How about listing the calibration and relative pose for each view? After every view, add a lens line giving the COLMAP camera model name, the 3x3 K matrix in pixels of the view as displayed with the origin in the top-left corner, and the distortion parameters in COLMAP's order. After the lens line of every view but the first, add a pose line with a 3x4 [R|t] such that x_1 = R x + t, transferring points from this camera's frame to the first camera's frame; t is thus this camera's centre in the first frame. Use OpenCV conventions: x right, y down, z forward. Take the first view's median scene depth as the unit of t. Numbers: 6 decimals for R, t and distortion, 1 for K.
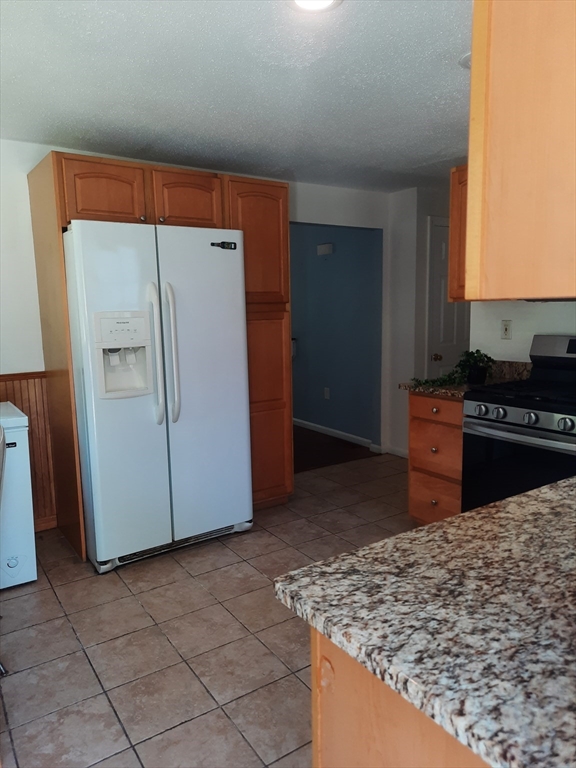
lens RADIAL K [[556.4, 0, 292.6], [0, 556.4, 385.1], [0, 0, 1]] dist [0.051250, -0.041990]
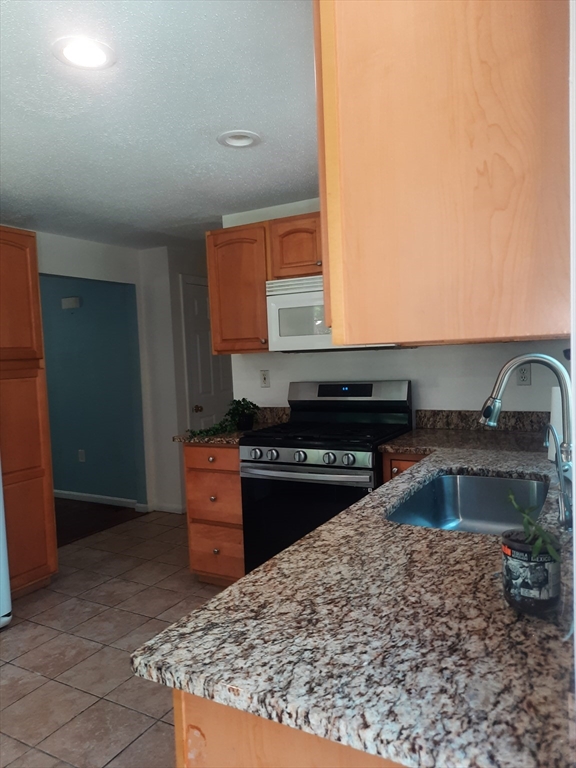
lens RADIAL K [[556.4, 0, 292.6], [0, 556.4, 385.1], [0, 0, 1]] dist [0.051250, -0.041990]
pose [[0.895468, -0.046297, 0.442712, -0.170466], [0.089084, 0.993095, -0.076334, 0.004089], [-0.436120, 0.107793, 0.893409, 0.019457]]
